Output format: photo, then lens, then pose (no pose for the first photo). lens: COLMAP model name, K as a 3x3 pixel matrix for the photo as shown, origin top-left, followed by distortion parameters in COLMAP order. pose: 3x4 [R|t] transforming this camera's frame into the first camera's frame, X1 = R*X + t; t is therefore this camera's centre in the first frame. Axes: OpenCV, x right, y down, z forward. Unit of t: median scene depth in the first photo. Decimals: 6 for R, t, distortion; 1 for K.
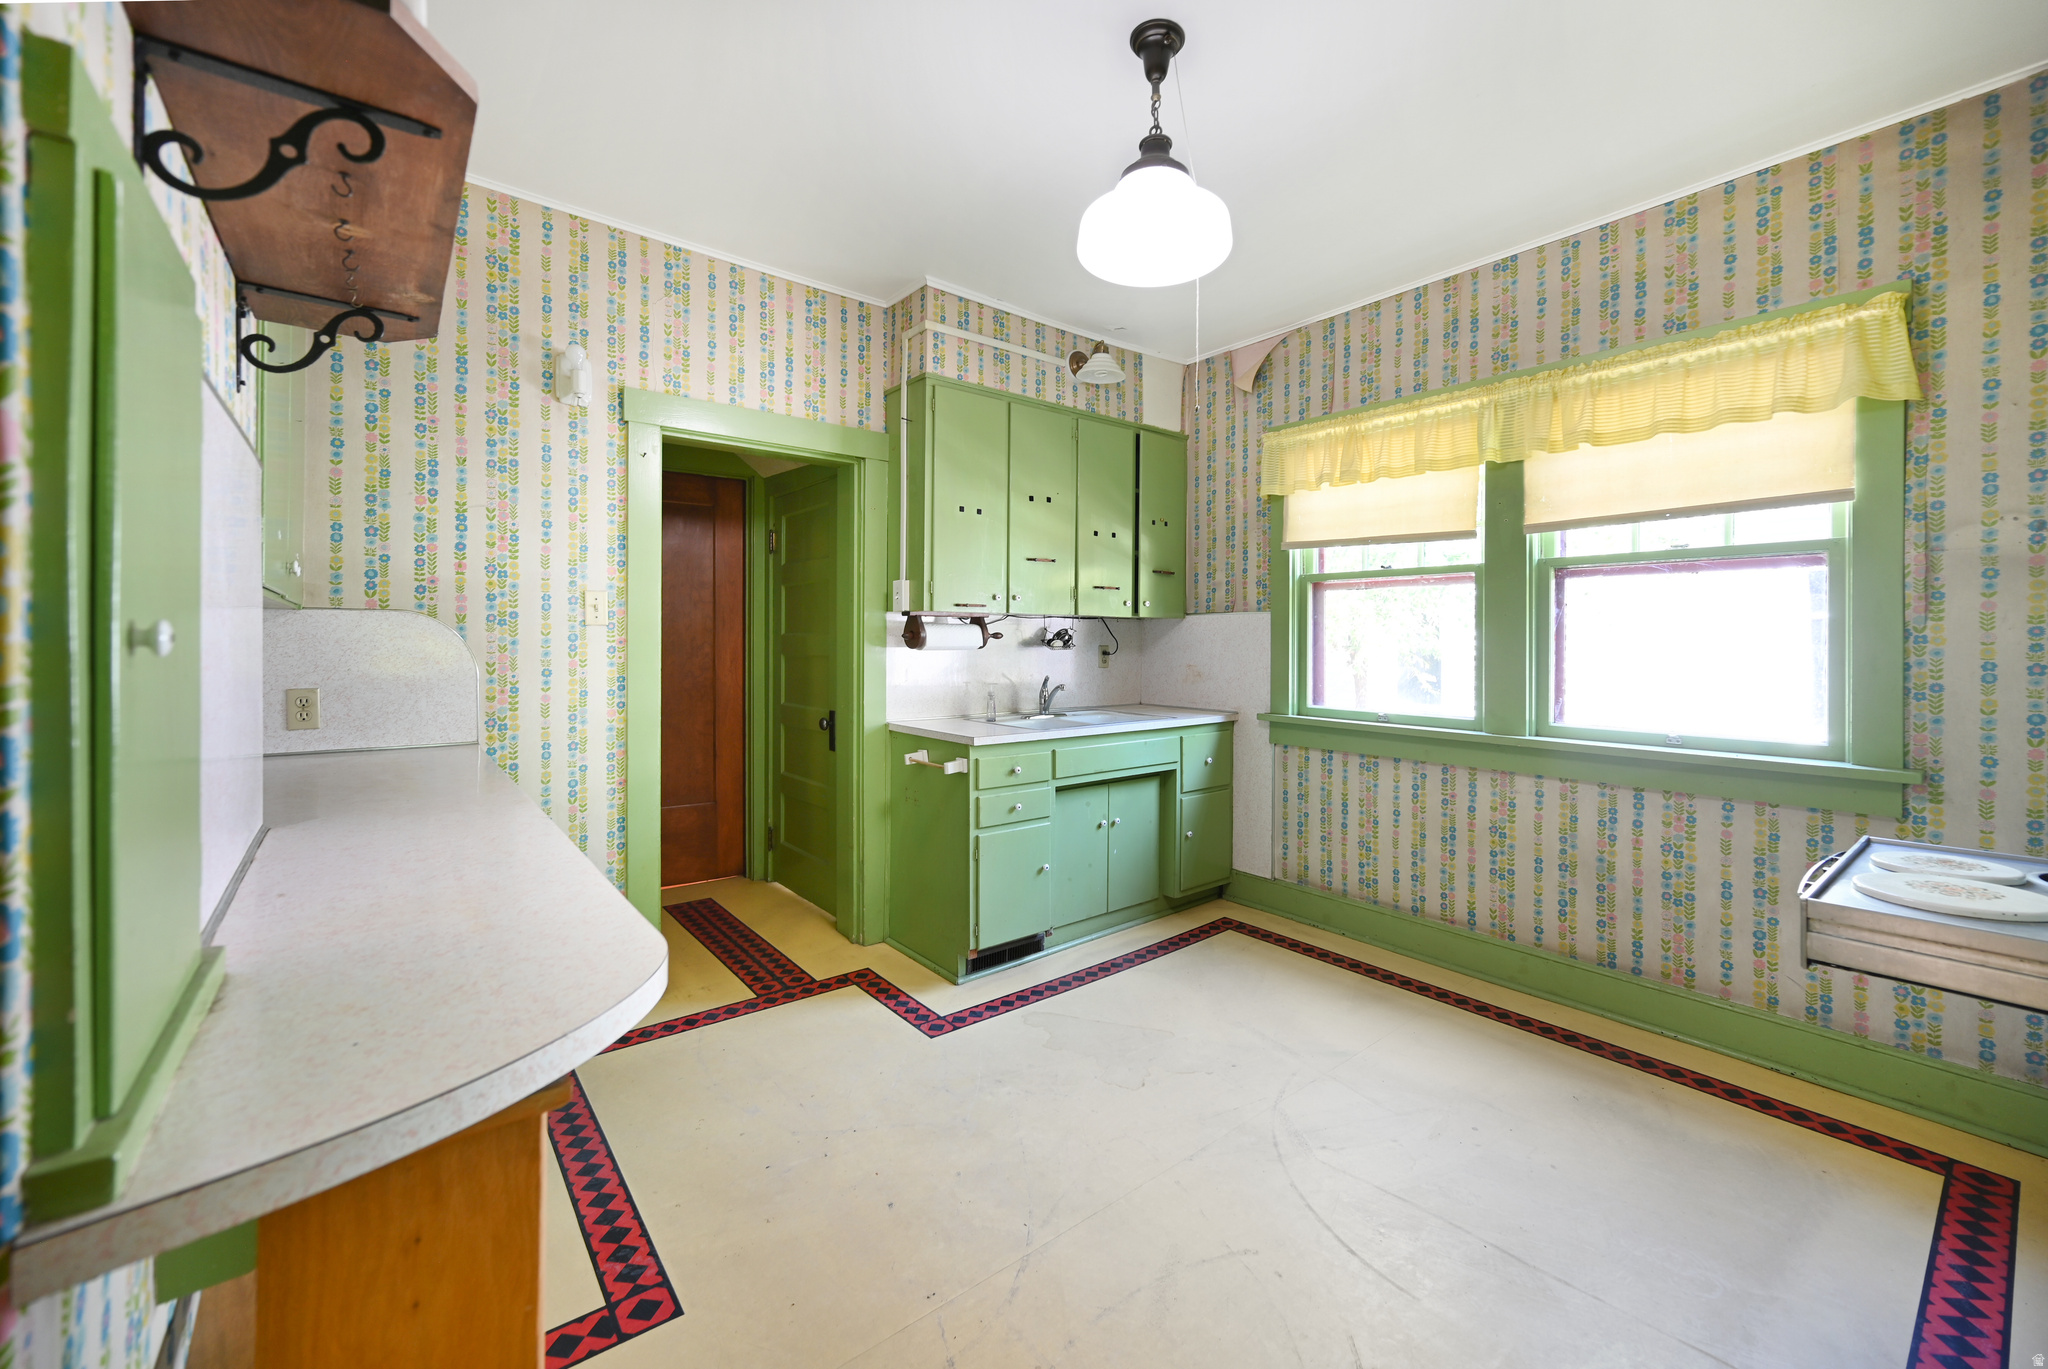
lens RADIAL K [[827.4, 0, 1054.0], [0, 827.4, 641.2], [0, 0, 1]] dist [-0.010973, -0.000036]
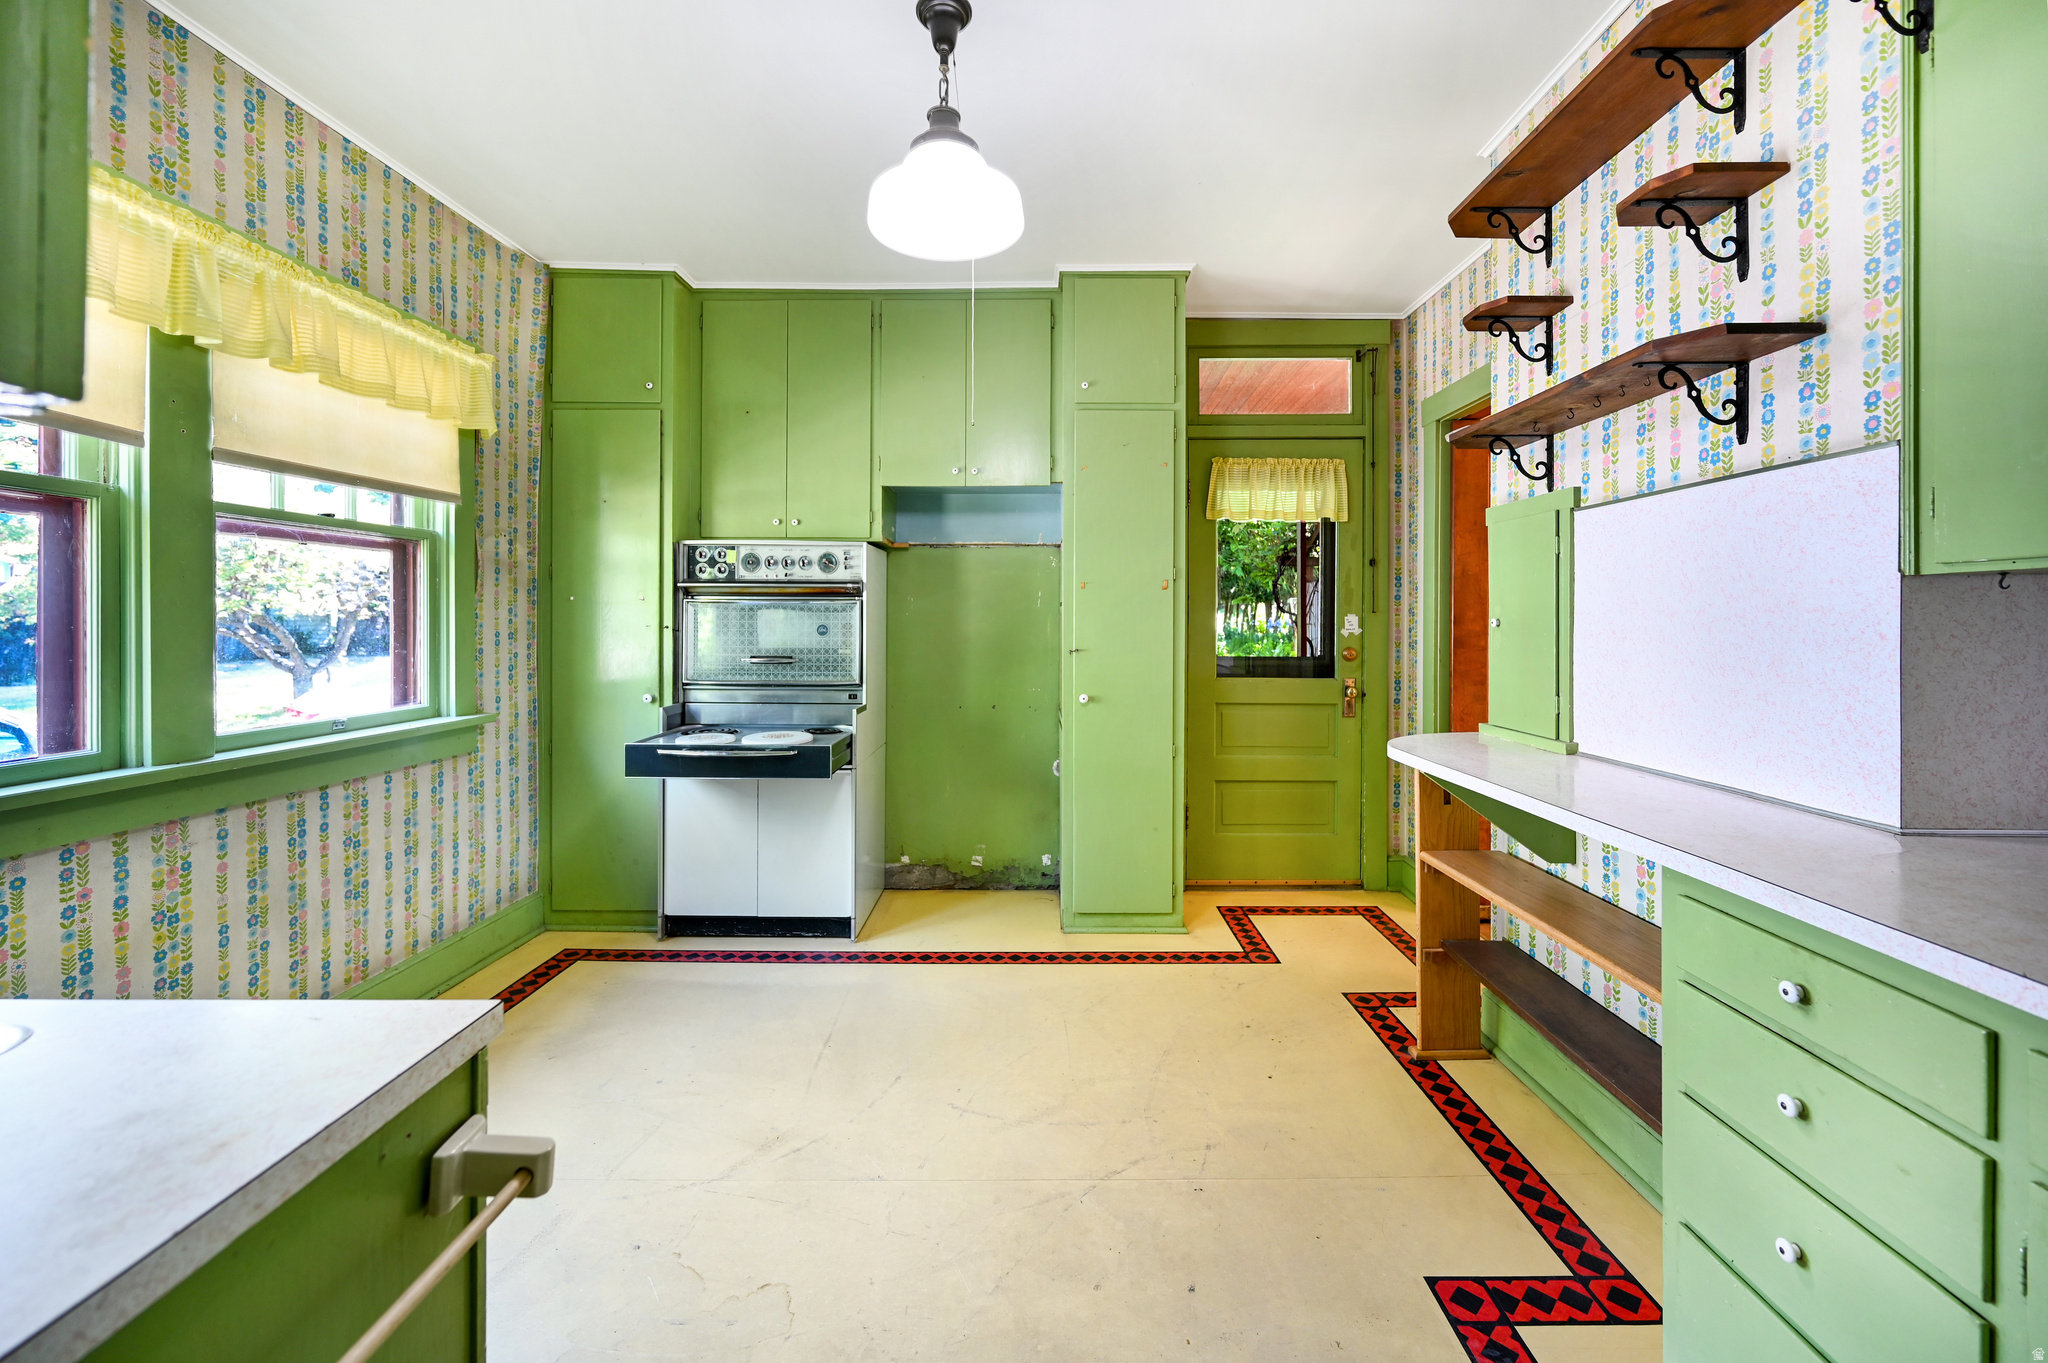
lens RADIAL K [[837.7, 0, 1007.4], [0, 837.7, 614.5], [0, 0, 1]] dist [0.000238, -0.000057]
pose [[-0.743718, -0.004145, 0.668480, -0.421112], [-0.007293, 0.999972, -0.001913, -0.006587], [-0.668453, -0.006298, -0.743727, 1.180232]]
